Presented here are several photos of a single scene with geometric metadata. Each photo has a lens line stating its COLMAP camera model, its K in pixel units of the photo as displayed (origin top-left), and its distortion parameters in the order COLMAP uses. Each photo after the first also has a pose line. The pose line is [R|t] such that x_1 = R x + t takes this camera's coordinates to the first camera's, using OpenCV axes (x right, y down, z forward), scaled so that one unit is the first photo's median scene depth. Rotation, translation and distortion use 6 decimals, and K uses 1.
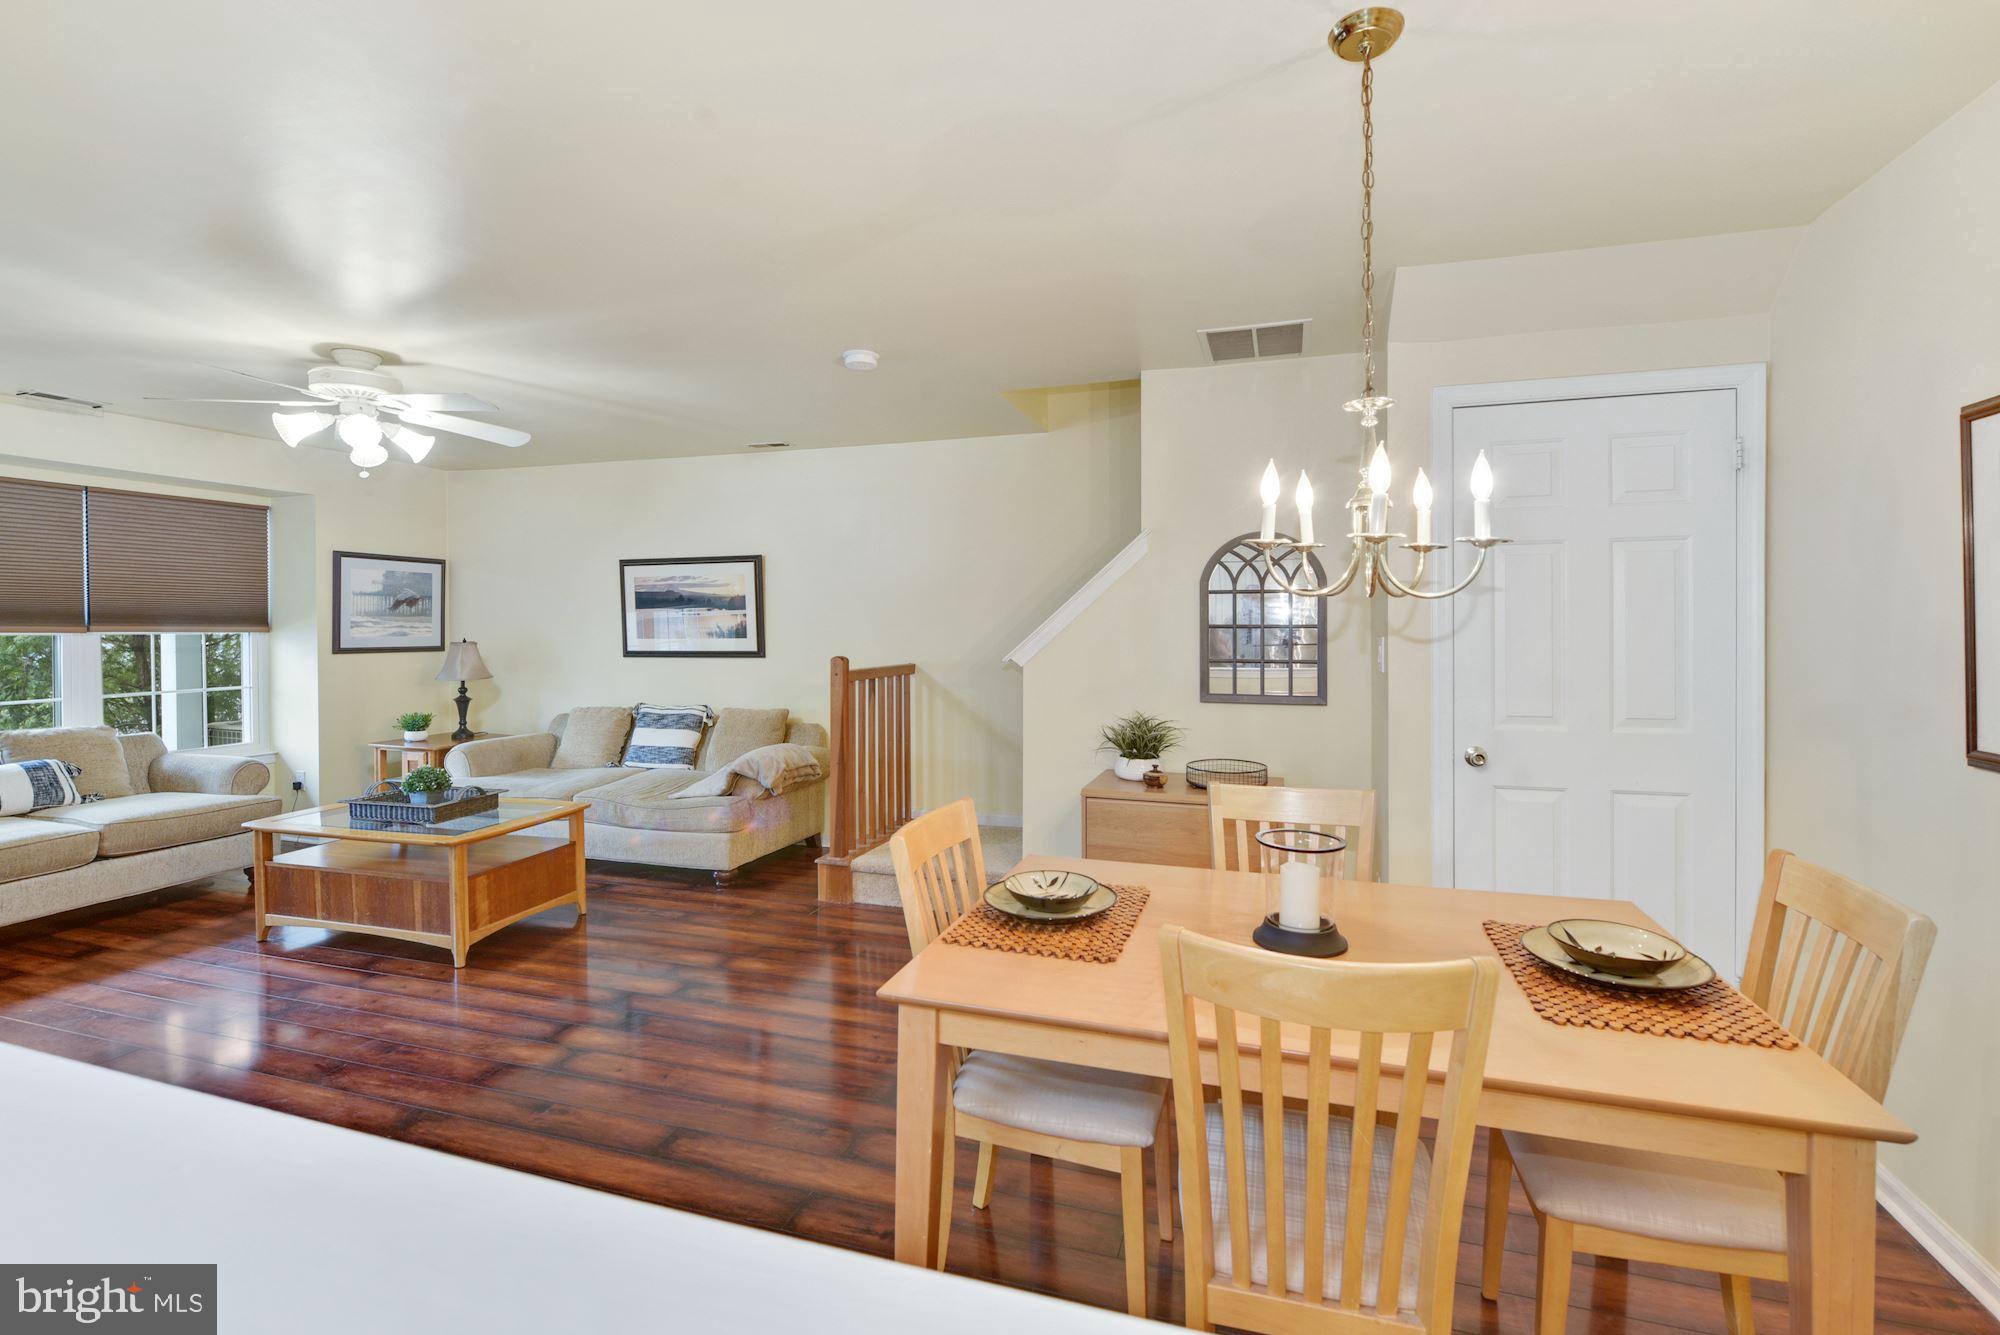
lens RADIAL K [[871.8, 0, 1002.8], [0, 871.8, 631.4], [0, 0, 1]] dist [-0.000357, -0.003480]
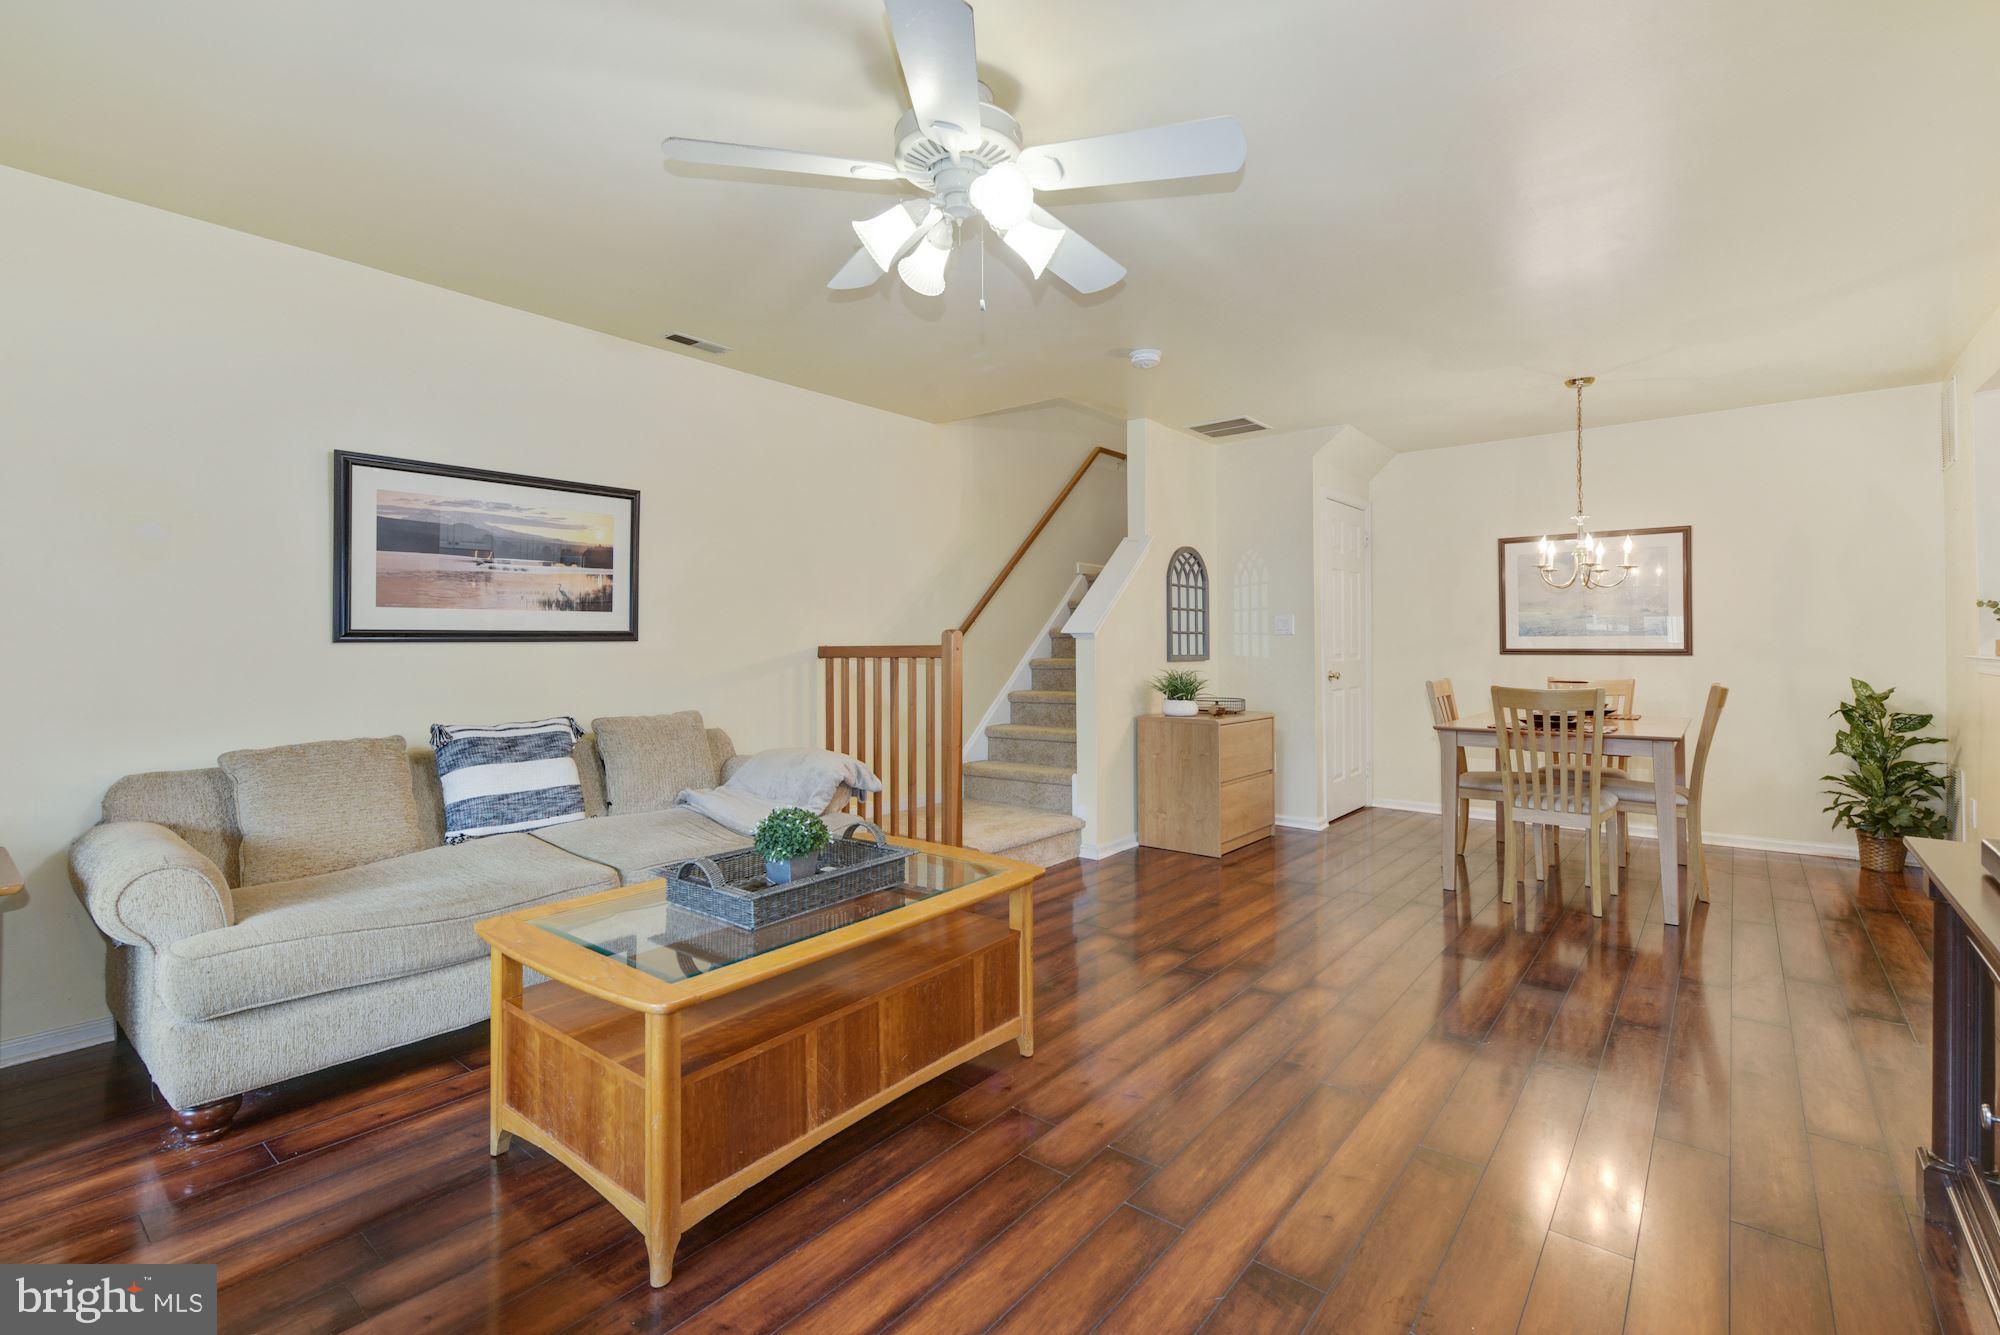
lens RADIAL K [[898.6, 0, 995.7], [0, 898.6, 633.5], [0, 0, 1]] dist [-0.002085, -0.001330]
pose [[0.368454, 0.014958, 0.929526, -0.881200], [0.010364, 0.999742, -0.020196, 0.044090], [-0.929588, 0.017075, 0.368204, 0.512126]]
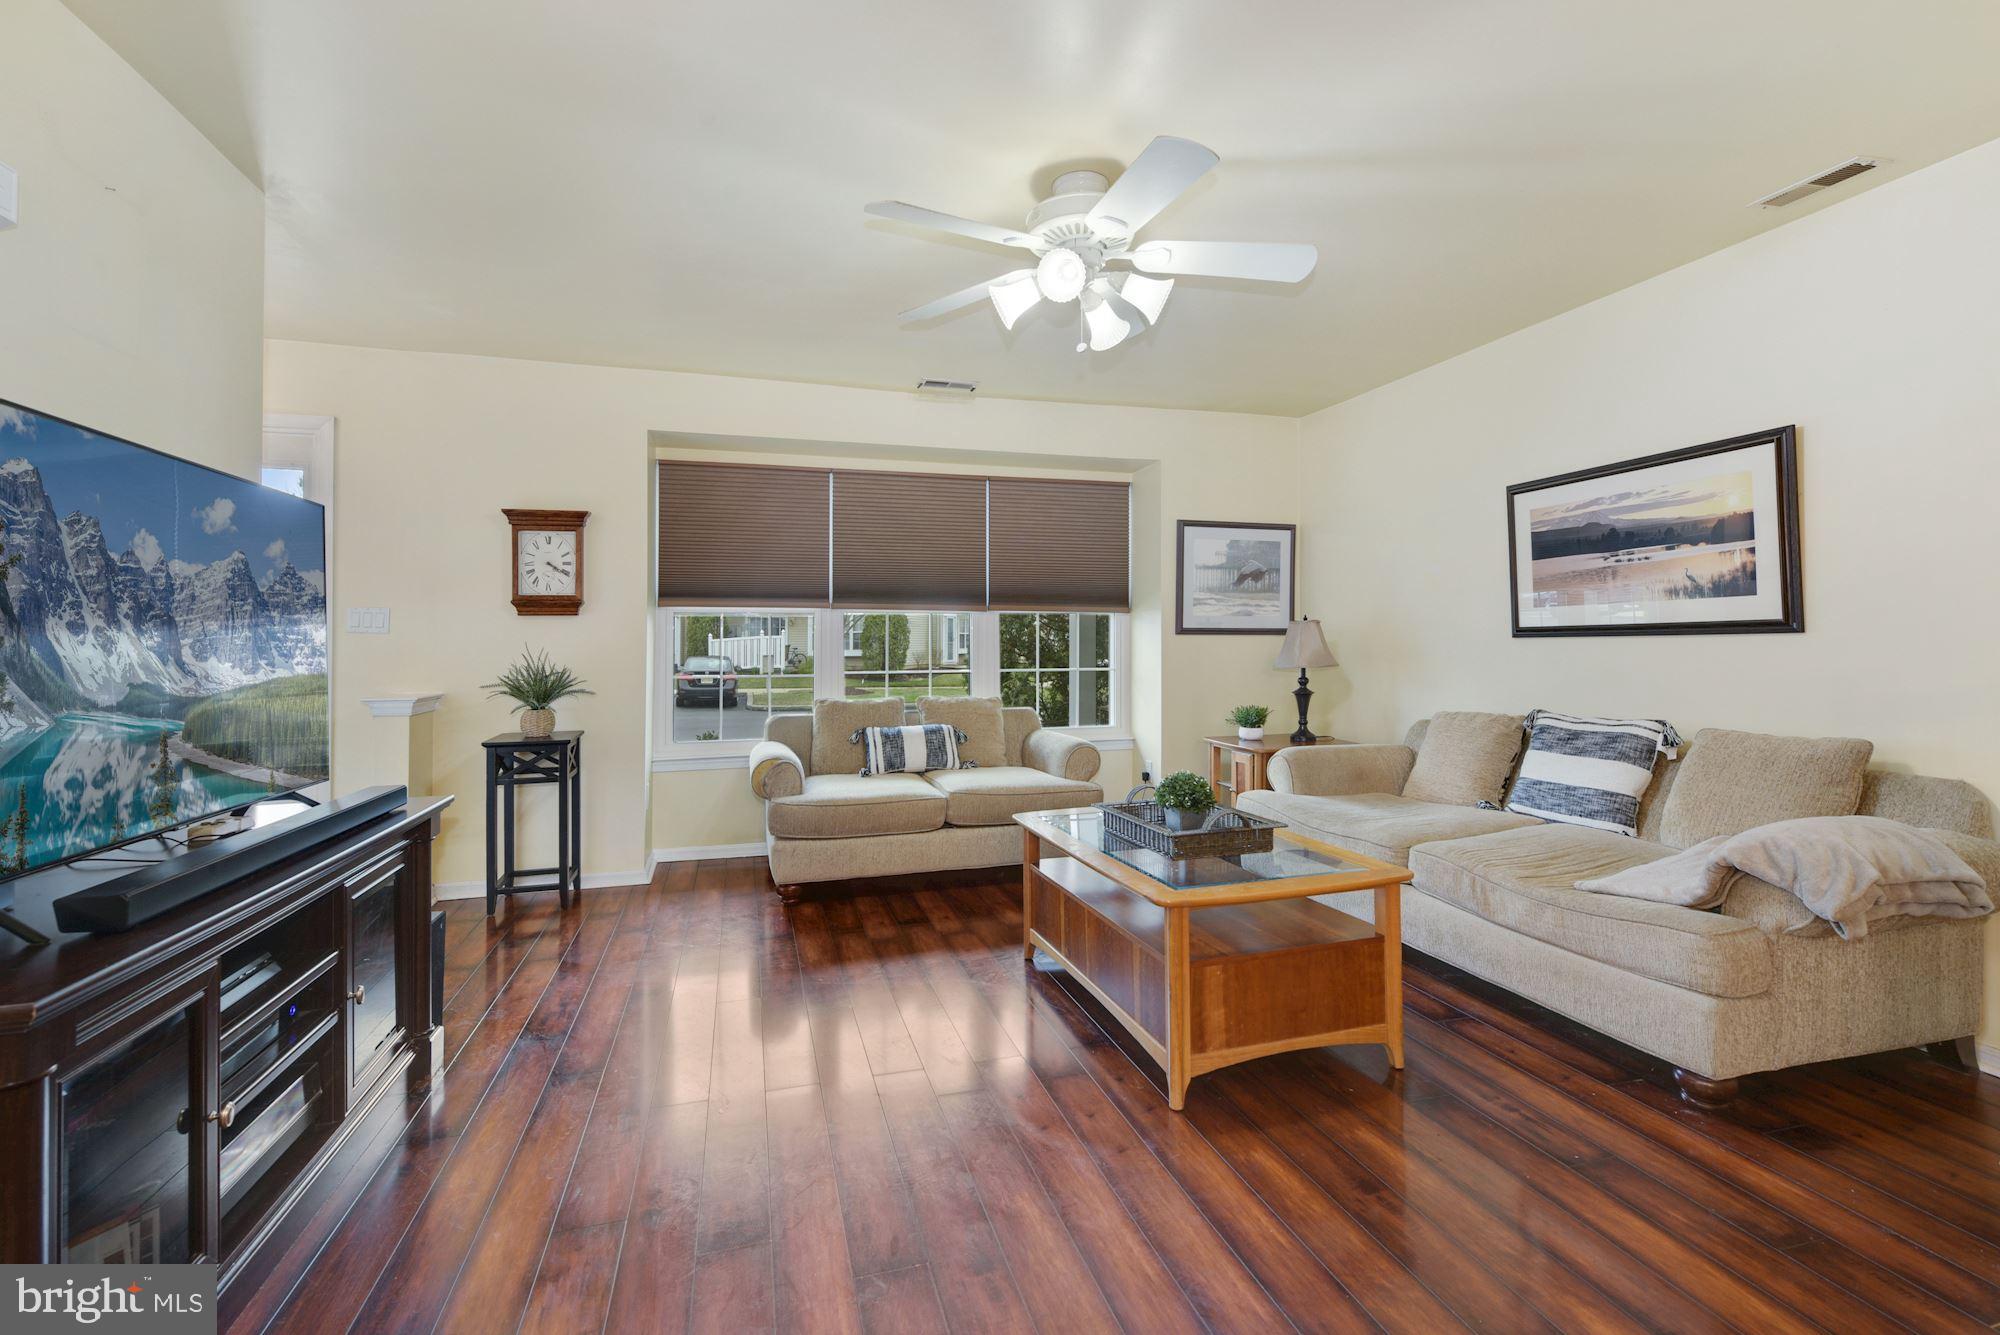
lens RADIAL K [[882.7, 0, 1008.9], [0, 882.7, 642.9], [0, 0, 1]] dist [0.000338, -0.000139]
pose [[0.556773, -0.002137, -0.830662, -0.116261], [-0.001186, 0.999994, -0.003367, 0.040774], [0.830664, 0.002860, 0.556767, 0.375040]]
